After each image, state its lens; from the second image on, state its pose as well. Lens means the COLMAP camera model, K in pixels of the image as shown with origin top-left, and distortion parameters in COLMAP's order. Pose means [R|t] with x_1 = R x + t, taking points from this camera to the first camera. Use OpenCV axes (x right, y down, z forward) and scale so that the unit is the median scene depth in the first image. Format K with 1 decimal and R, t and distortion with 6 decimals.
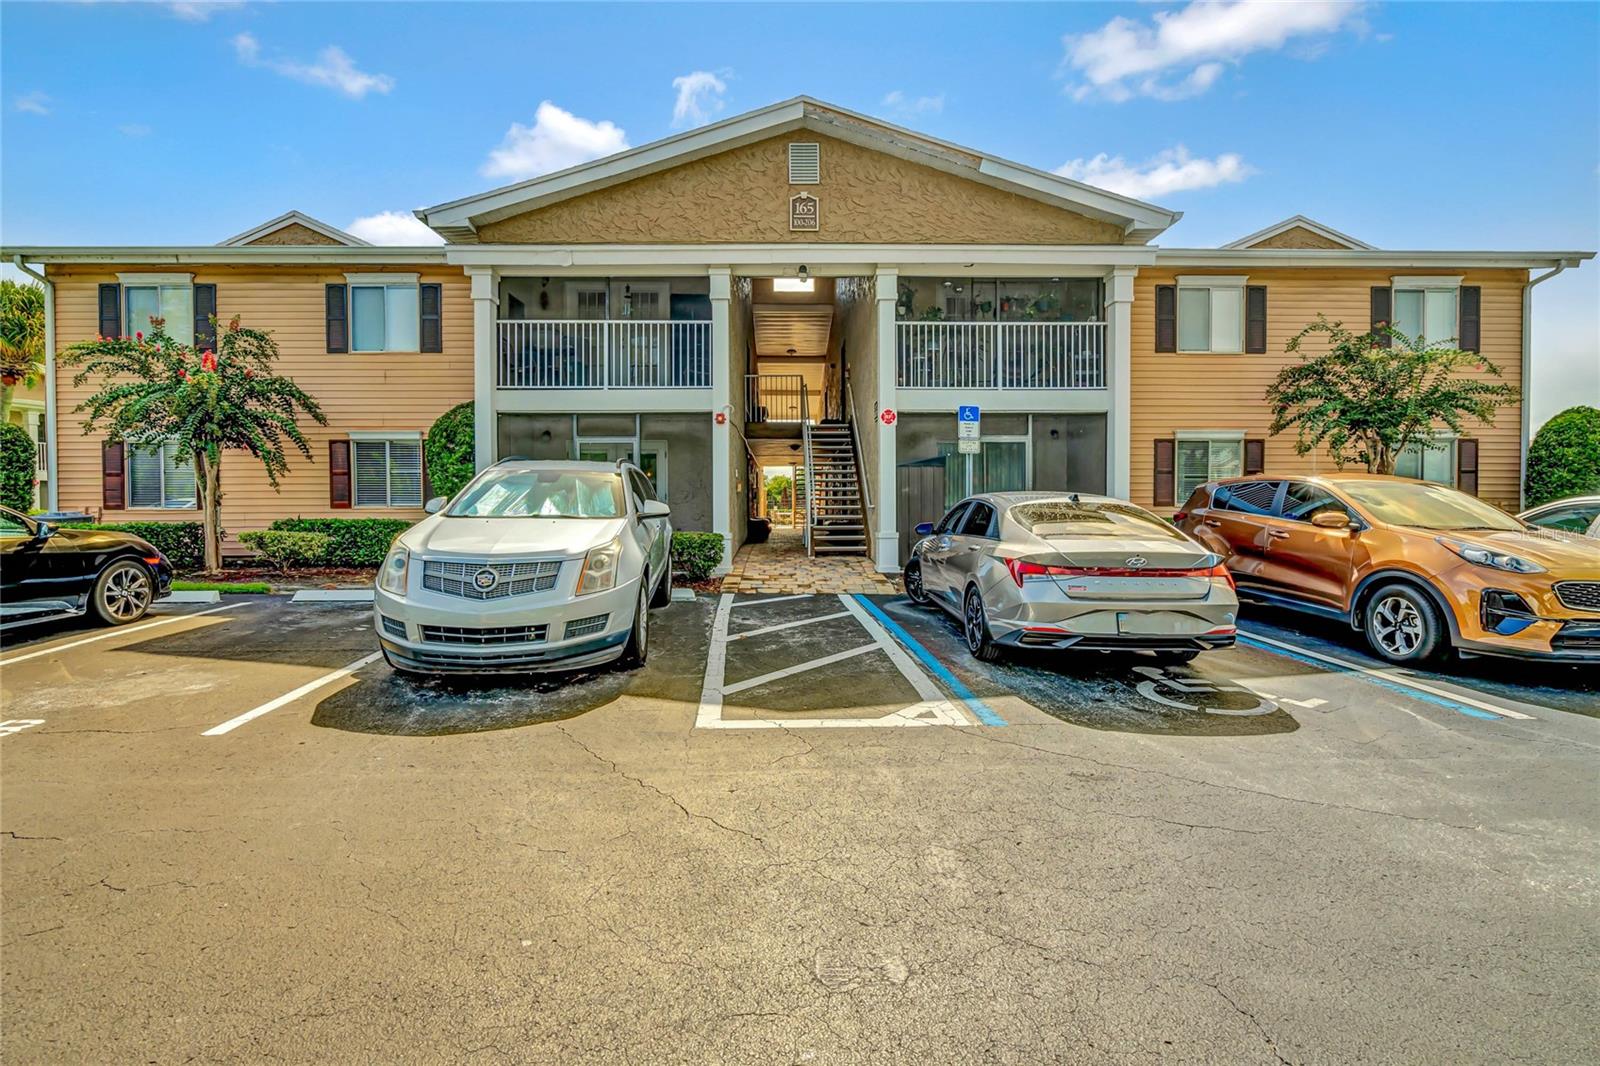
lens RADIAL K [[733.3, 0, 791.0], [0, 733.3, 544.0], [0, 0, 1]] dist [-0.003691, 0.001351]
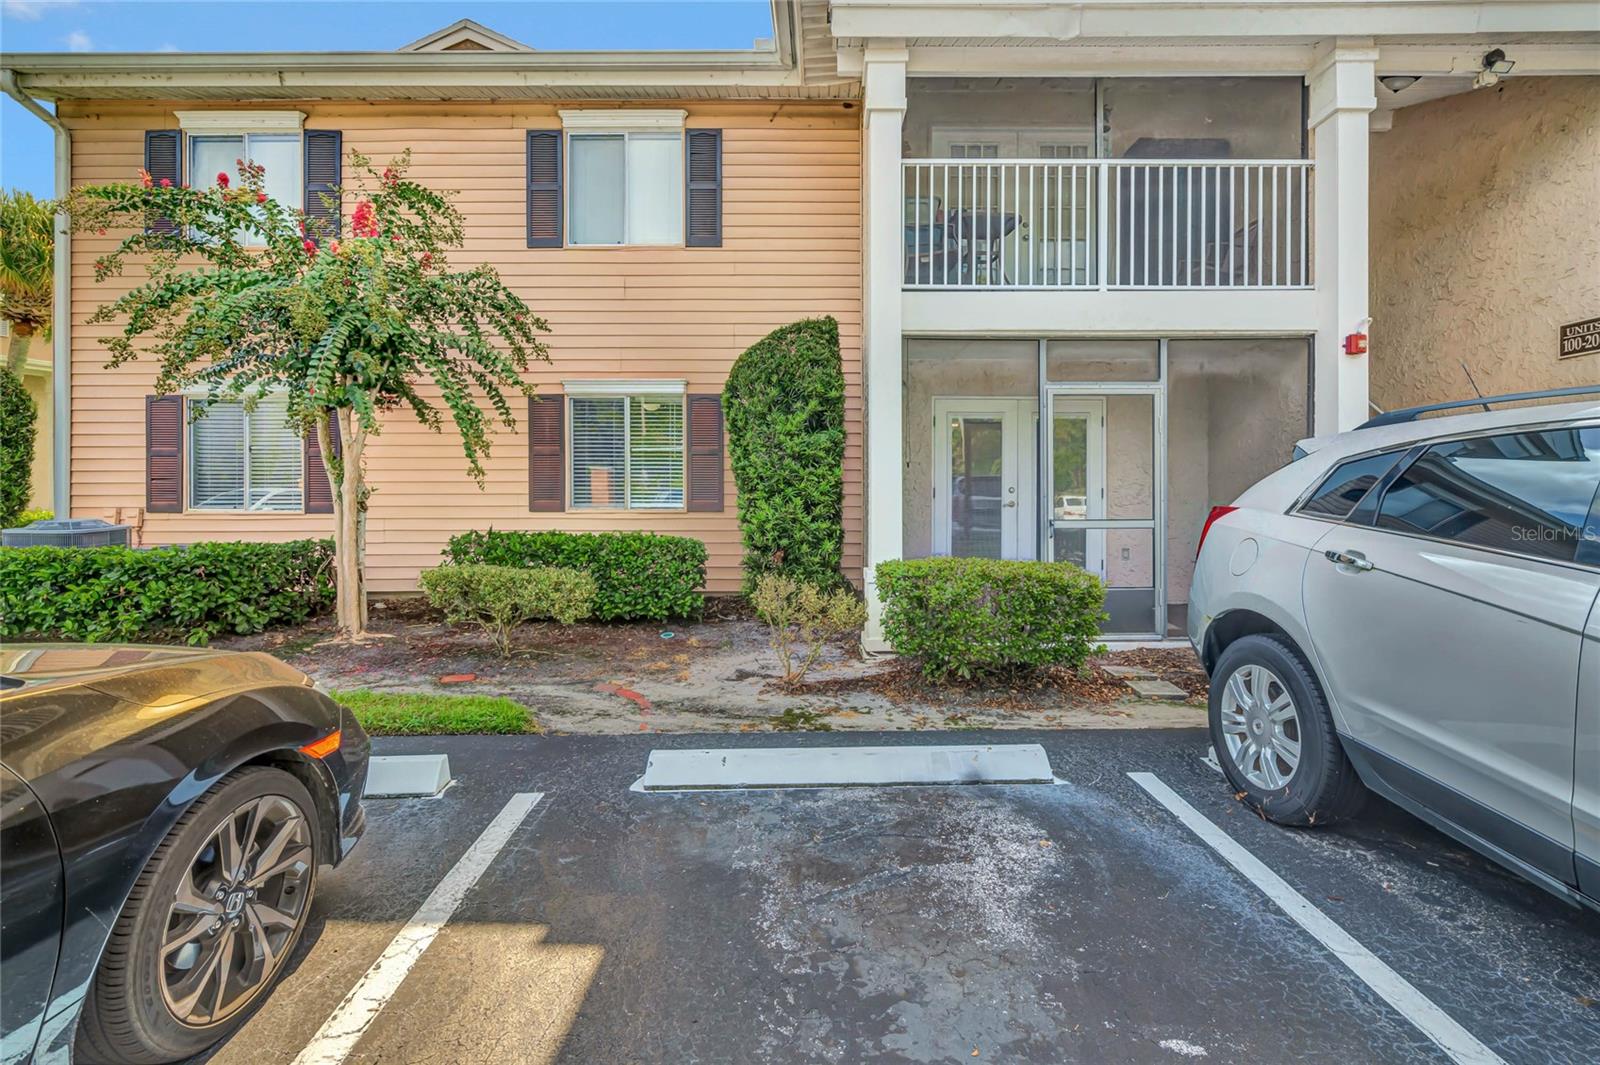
lens RADIAL K [[733.3, 0, 809.4], [0, 733.3, 519.6], [0, 0, 1]] dist [-0.003691, 0.001351]
pose [[0.999875, 0.004414, -0.015191, -0.408593], [-0.004625, 0.999894, -0.013842, -0.036468], [0.015128, 0.013910, 0.999789, 0.431240]]
